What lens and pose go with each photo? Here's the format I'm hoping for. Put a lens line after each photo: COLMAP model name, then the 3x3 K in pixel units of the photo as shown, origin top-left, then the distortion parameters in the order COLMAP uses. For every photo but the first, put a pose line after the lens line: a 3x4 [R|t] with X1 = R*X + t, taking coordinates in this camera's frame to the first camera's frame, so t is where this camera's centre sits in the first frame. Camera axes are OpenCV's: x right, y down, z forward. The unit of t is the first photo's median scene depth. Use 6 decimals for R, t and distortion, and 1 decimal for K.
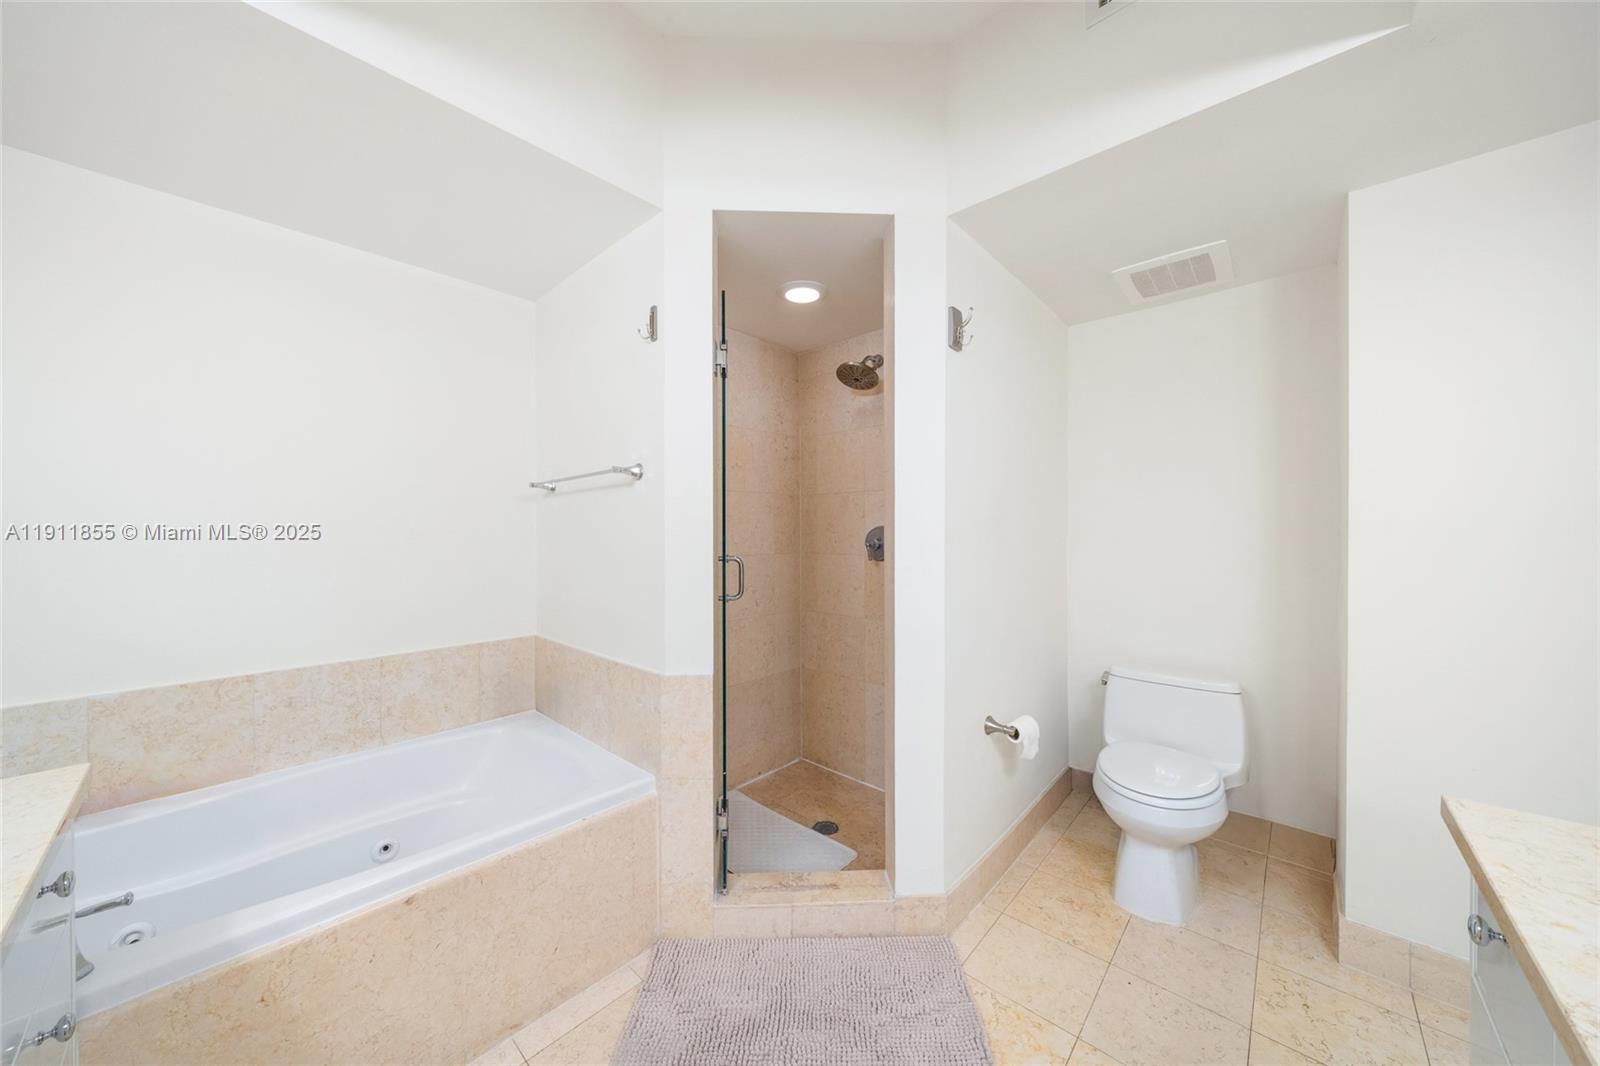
lens RADIAL K [[548.3, 0, 796.6], [0, 548.3, 533.5], [0, 0, 1]] dist [-0.008720, 0.000395]
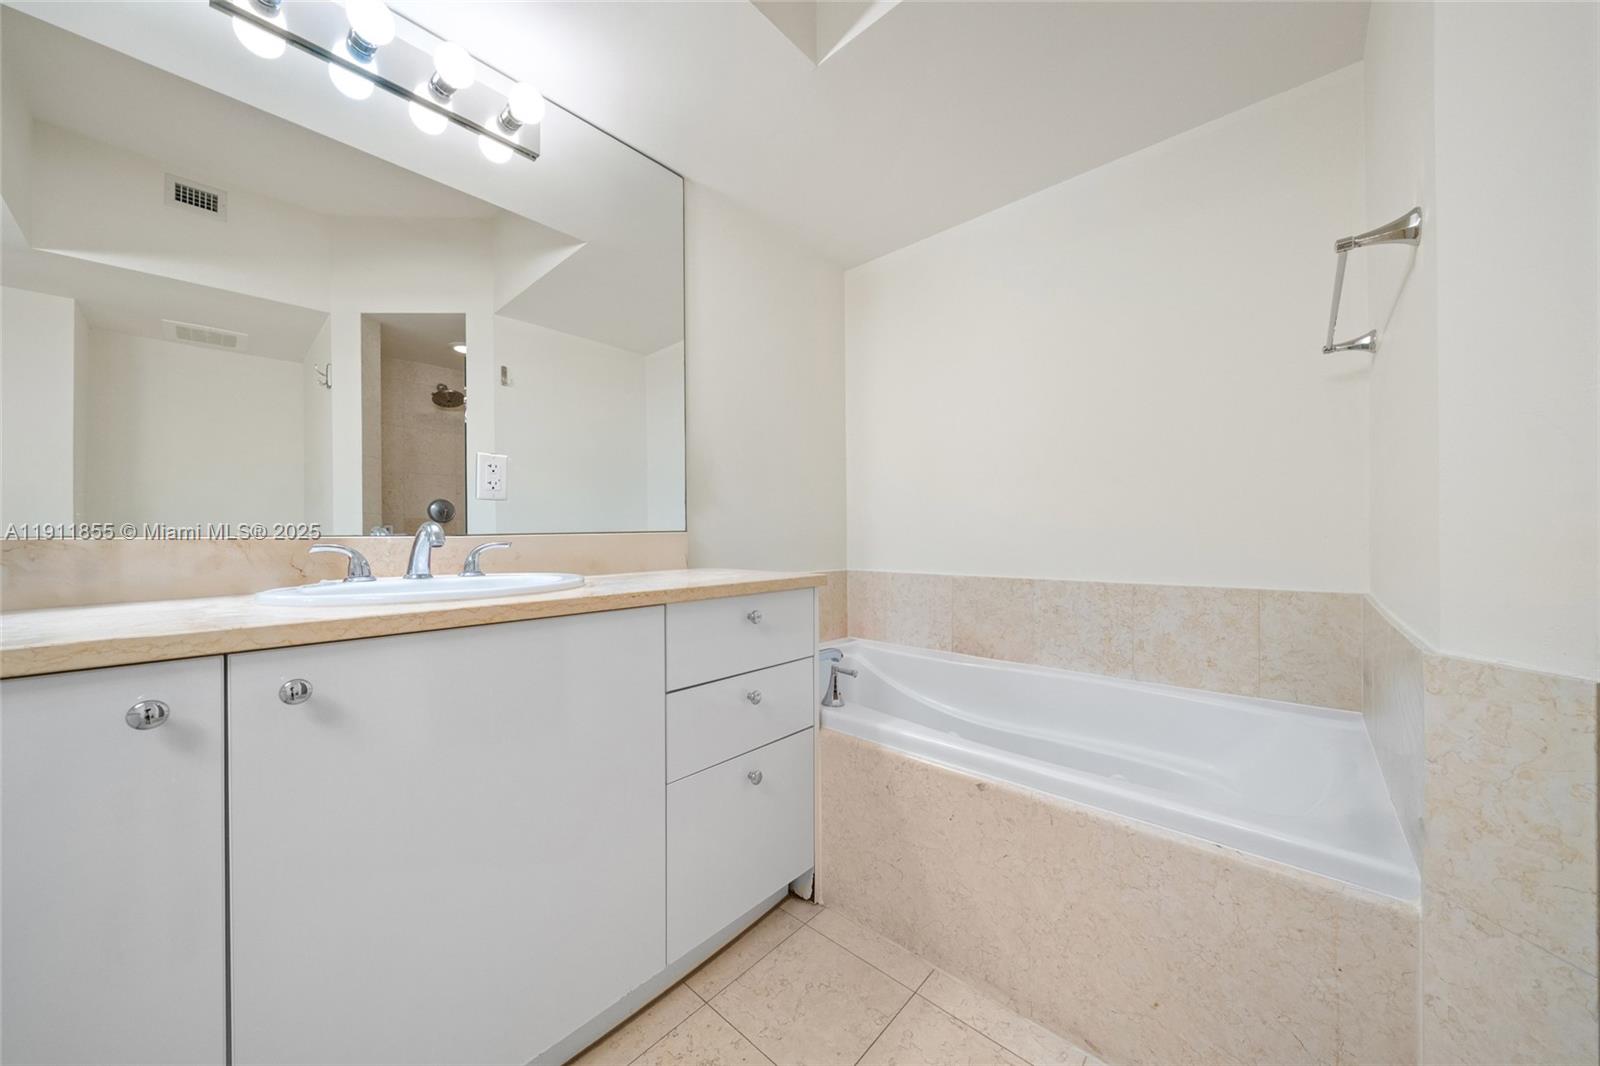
lens RADIAL K [[548.3, 0, 797.4], [0, 548.3, 534.3], [0, 0, 1]] dist [-0.008720, 0.000395]
pose [[0.000659, -0.001328, -0.999999, 0.192007], [0.000017, 0.999999, -0.001328, 0.161448], [1.000000, -0.000016, 0.000659, 0.480607]]
